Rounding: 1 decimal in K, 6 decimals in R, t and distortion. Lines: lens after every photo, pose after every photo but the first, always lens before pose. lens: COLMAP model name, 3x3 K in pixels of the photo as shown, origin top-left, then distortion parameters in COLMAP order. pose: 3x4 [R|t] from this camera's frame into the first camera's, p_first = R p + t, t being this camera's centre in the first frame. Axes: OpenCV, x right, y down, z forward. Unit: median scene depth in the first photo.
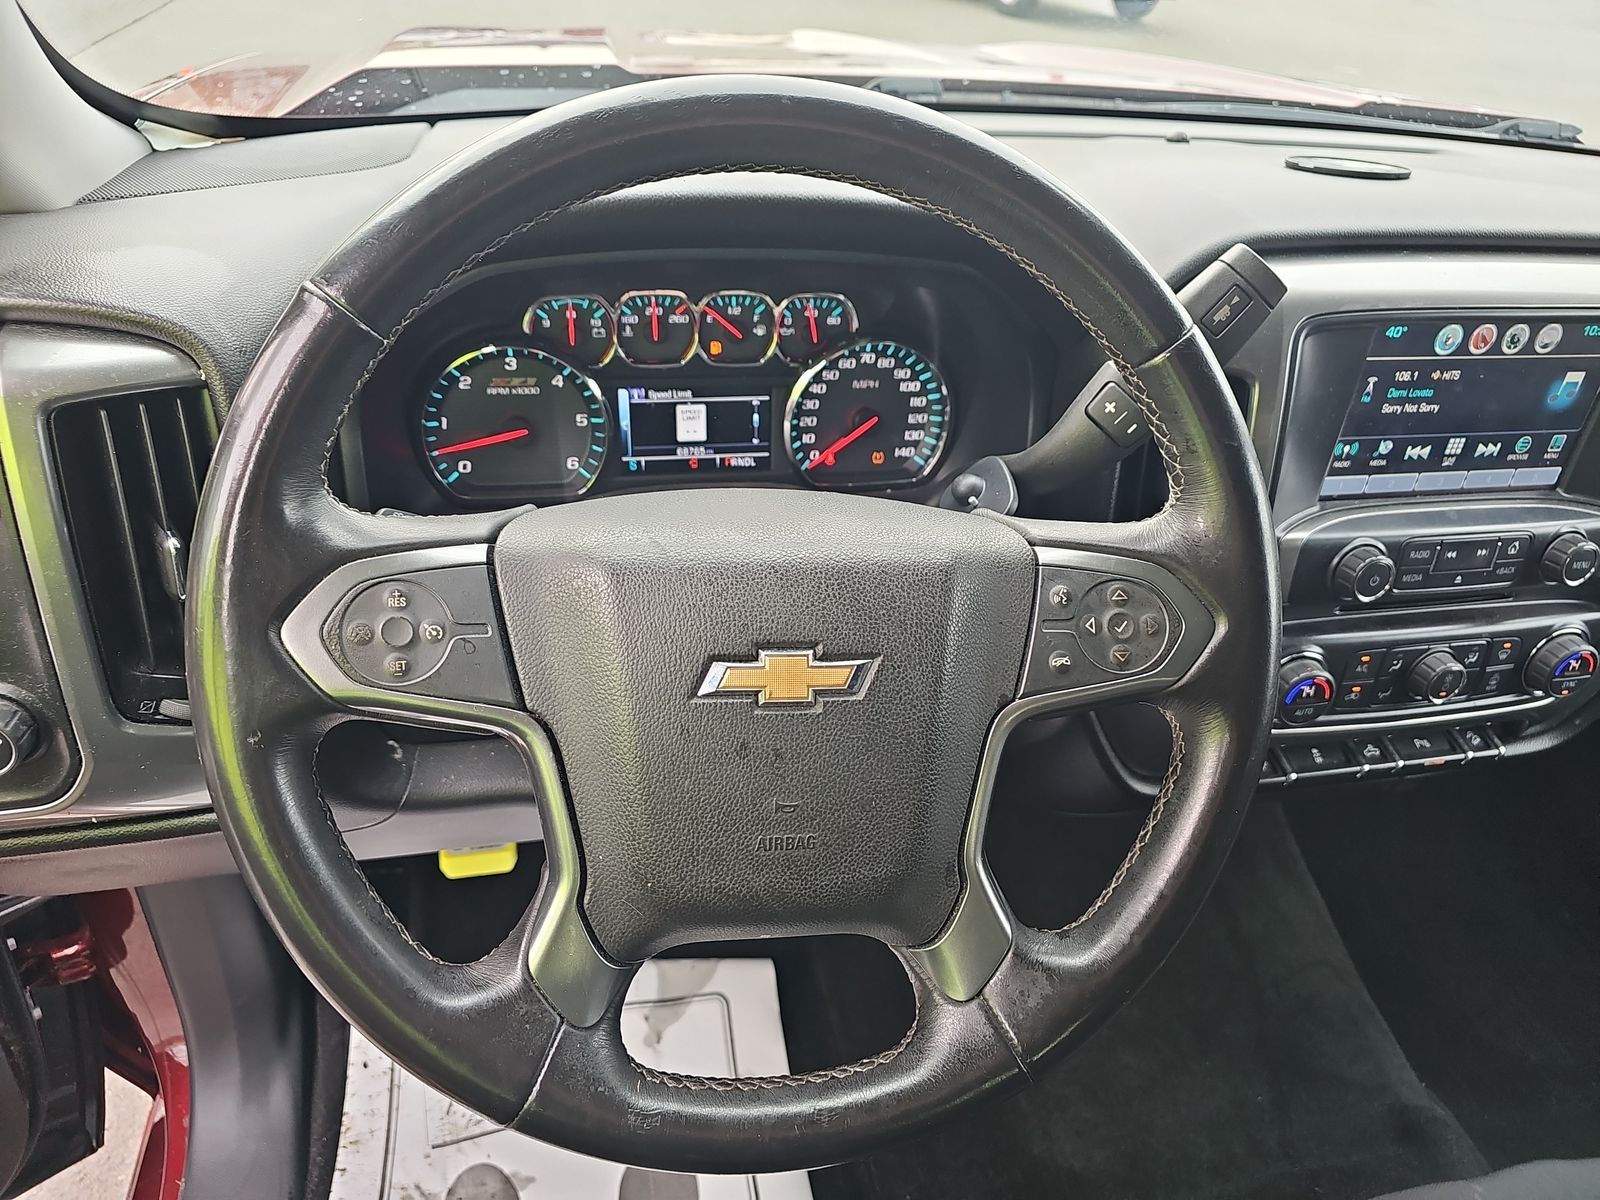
lens RADIAL K [[1095.7, 0, 797.2], [0, 1095.7, 595.4], [0, 0, 1]] dist [0.007287, 0.010201]
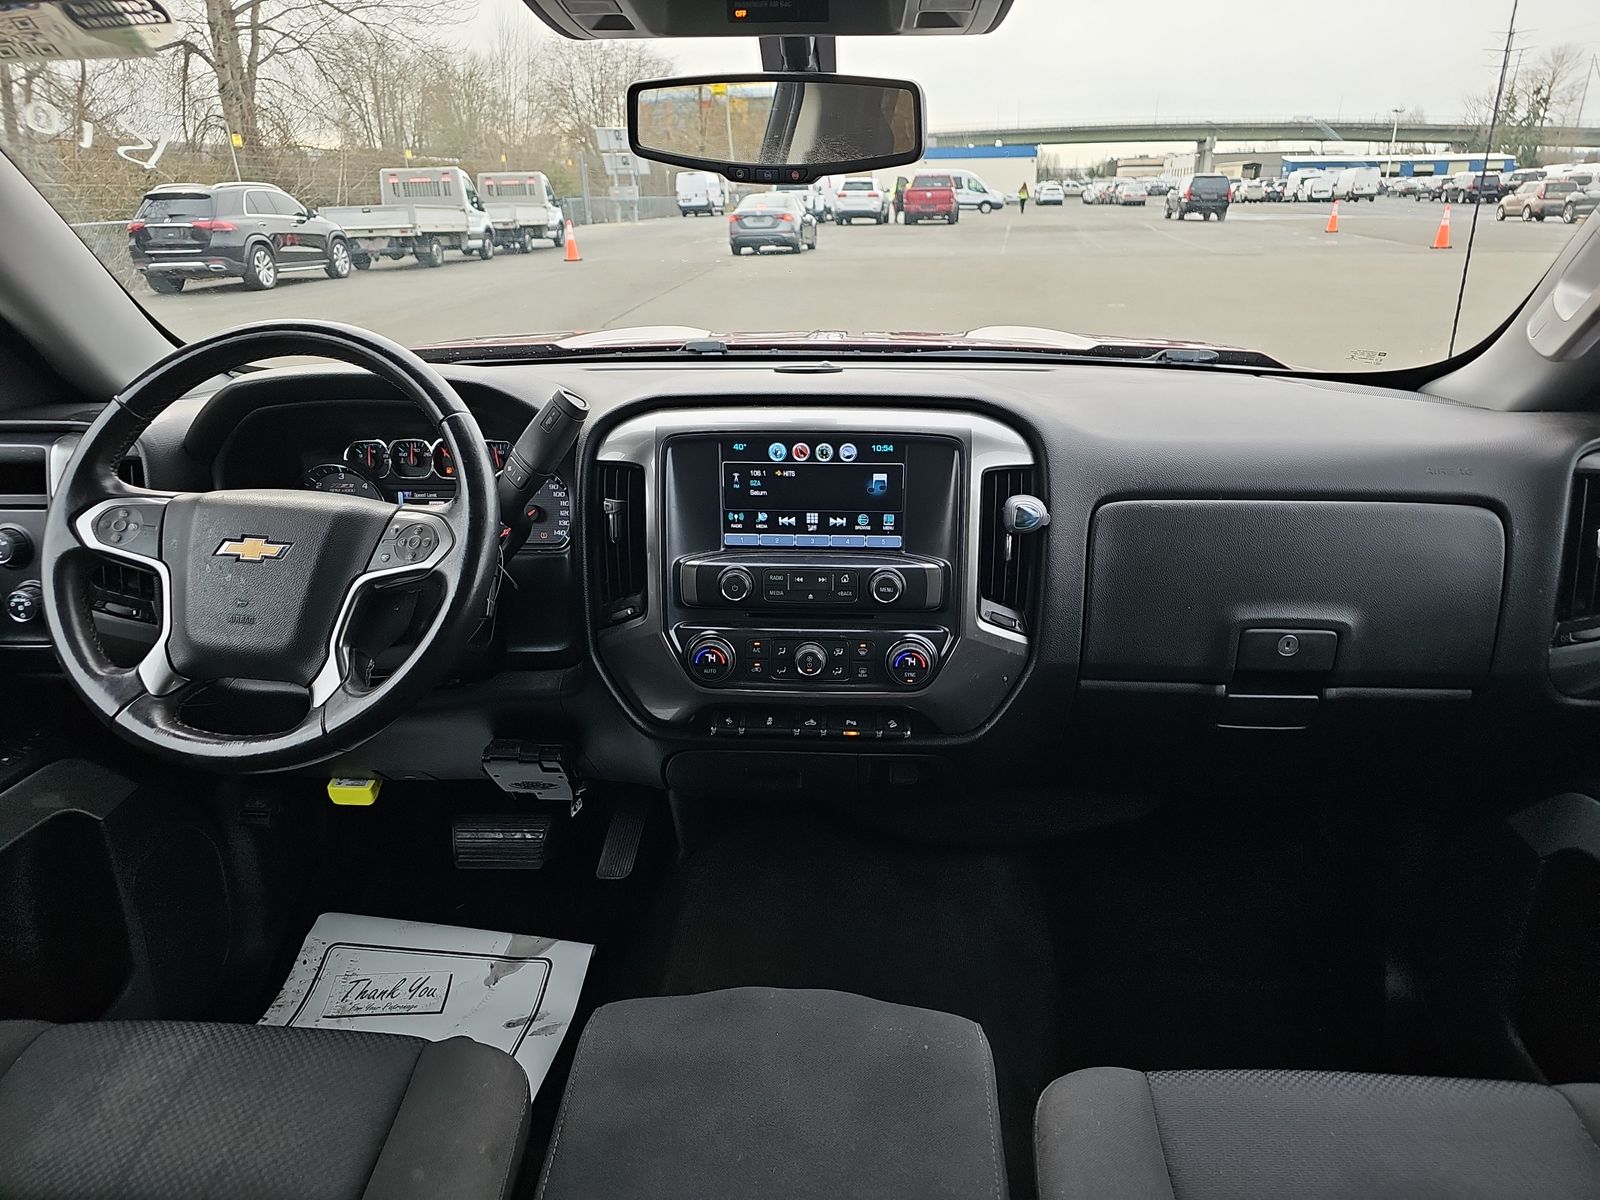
lens RADIAL K [[1095.7, 0, 806.8], [0, 1095.7, 594.9], [0, 0, 1]] dist [0.007287, 0.010201]
pose [[0.956780, 0.020141, -0.290113, 1.037066], [-0.090195, 0.968957, -0.230191, 0.344629], [0.276470, 0.246409, 0.928895, -0.486987]]
